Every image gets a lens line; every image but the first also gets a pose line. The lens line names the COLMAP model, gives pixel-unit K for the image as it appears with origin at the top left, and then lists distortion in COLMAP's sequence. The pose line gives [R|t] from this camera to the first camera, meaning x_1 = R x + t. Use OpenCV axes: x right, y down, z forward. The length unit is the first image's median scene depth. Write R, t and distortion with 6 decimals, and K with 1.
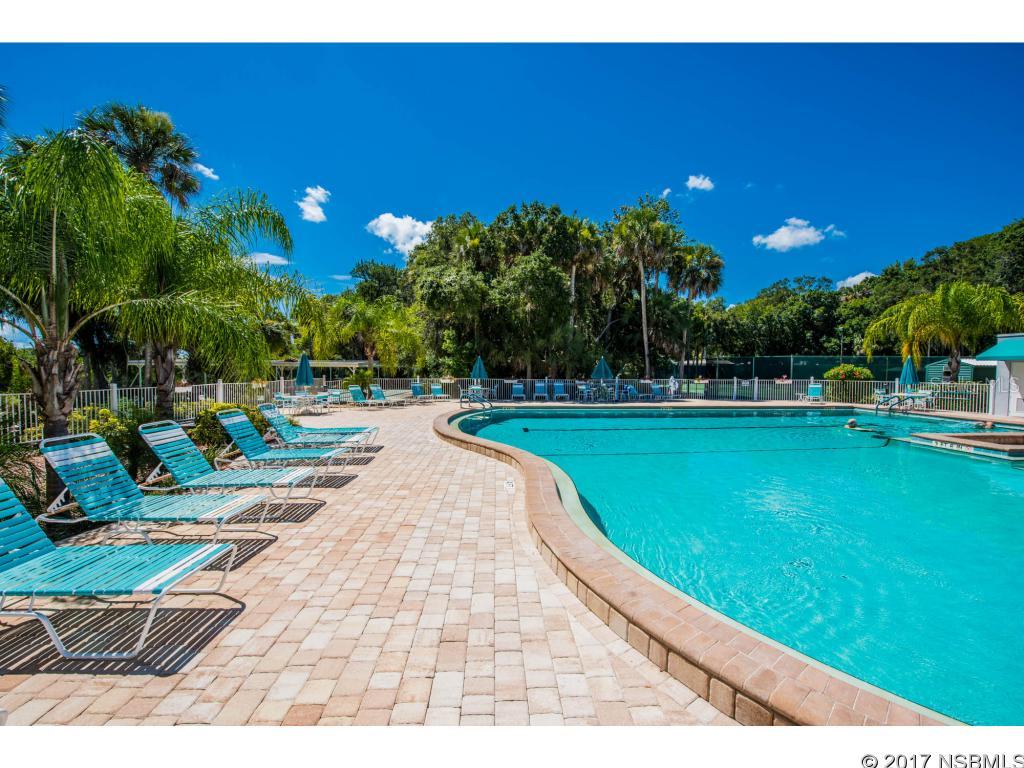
lens RADIAL K [[419.5, 0, 515.4], [0, 419.5, 382.0], [0, 0, 1]] dist [-0.002122, -0.000351]
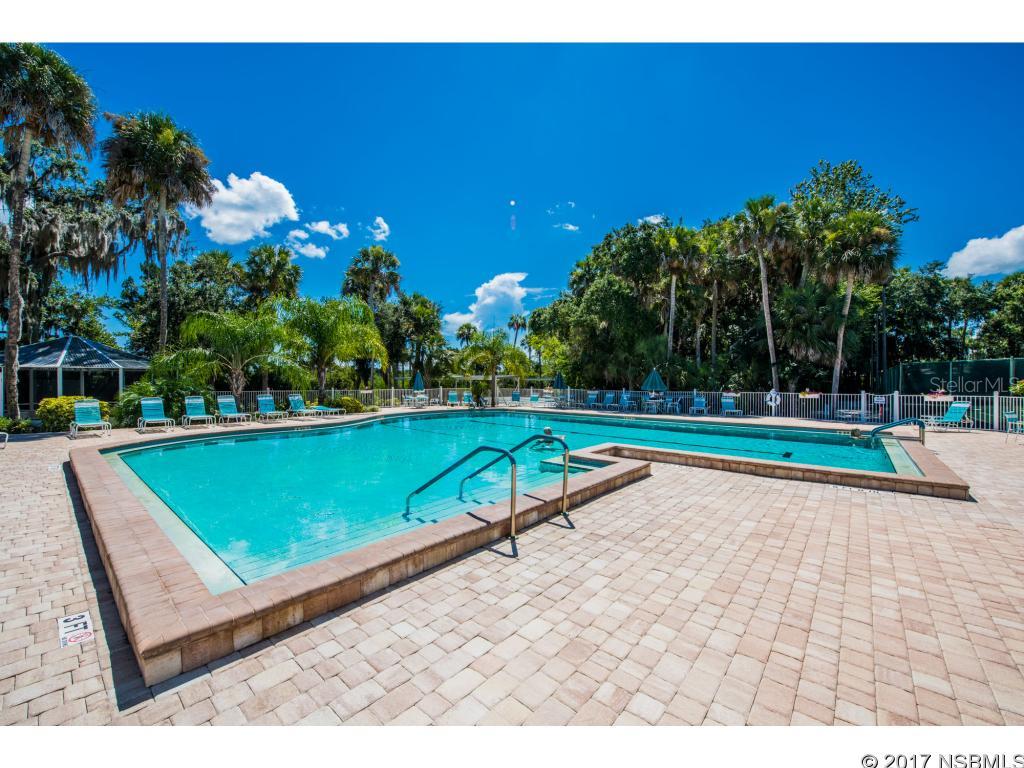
lens RADIAL K [[419.5, 0, 515.4], [0, 419.5, 382.0], [0, 0, 1]] dist [-0.002122, -0.000351]
pose [[0.724740, -0.000675, -0.689022, 0.592568], [-0.018723, 0.999611, -0.020673, -0.000817], [0.688768, 0.027884, 0.724446, 0.045883]]
